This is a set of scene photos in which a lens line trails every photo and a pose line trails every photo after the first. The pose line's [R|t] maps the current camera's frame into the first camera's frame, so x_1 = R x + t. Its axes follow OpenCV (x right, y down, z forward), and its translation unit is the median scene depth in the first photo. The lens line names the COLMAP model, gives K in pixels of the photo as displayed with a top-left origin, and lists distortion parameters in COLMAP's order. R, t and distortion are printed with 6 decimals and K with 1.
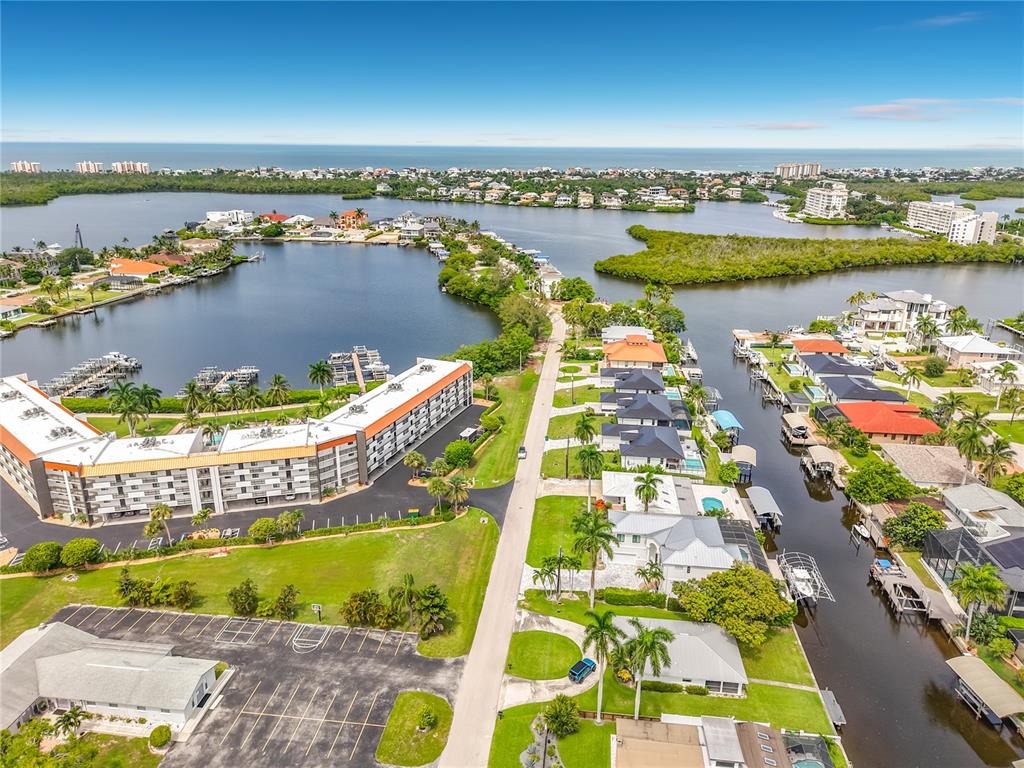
lens RADIAL K [[707.2, 0, 512.0], [0, 707.2, 384.0], [0, 0, 1]] dist [0.014477, -0.005675]
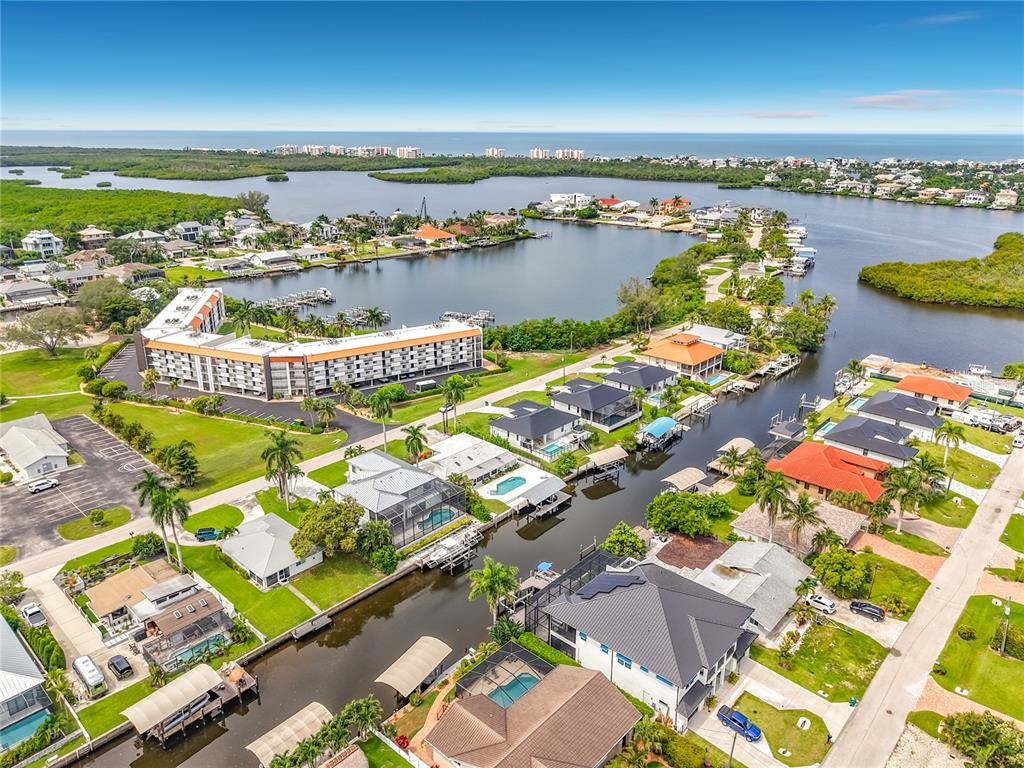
lens RADIAL K [[714.3, 0, 512.0], [0, 714.3, 384.0], [0, 0, 1]] dist [0.086661, -0.087540]
pose [[0.812175, 0.192219, -0.550839, 0.205740], [-0.188008, 0.980029, 0.064783, -0.009041], [0.552291, 0.050947, 0.832093, 0.034049]]
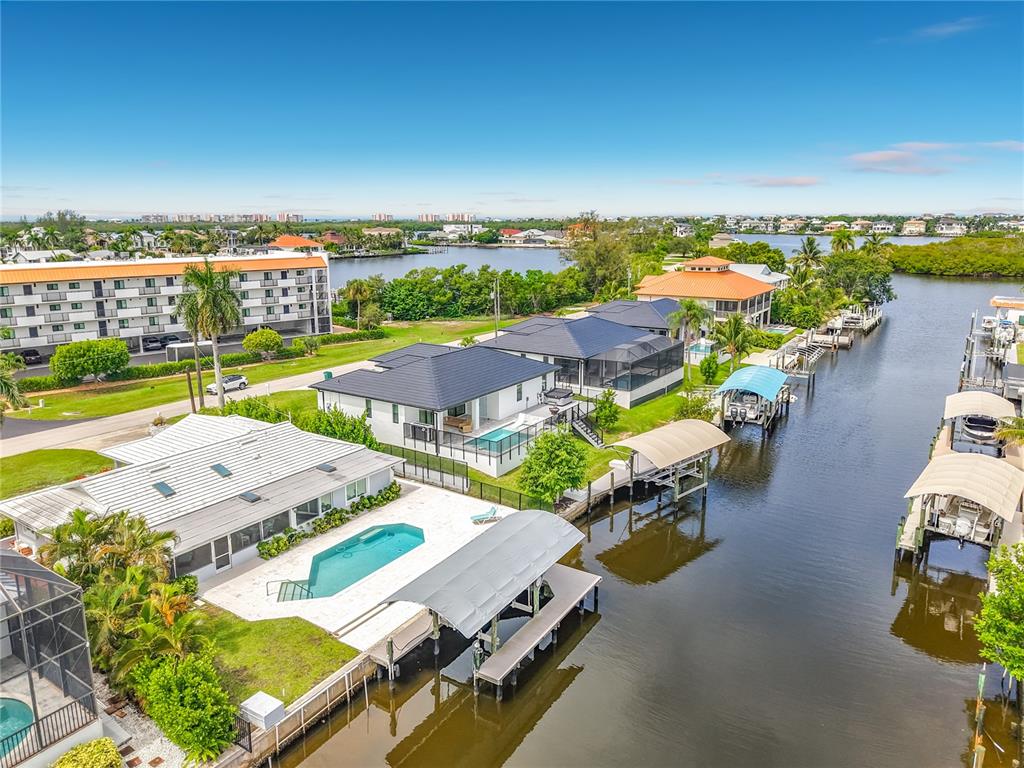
lens RADIAL K [[707.2, 0, 512.0], [0, 707.2, 384.0], [0, 0, 1]] dist [0.014477, -0.005675]
pose [[0.890631, 0.098159, -0.444007, 0.111835], [-0.142887, 0.987377, -0.068330, 0.029751], [0.431695, 0.124300, 0.893414, 0.192680]]
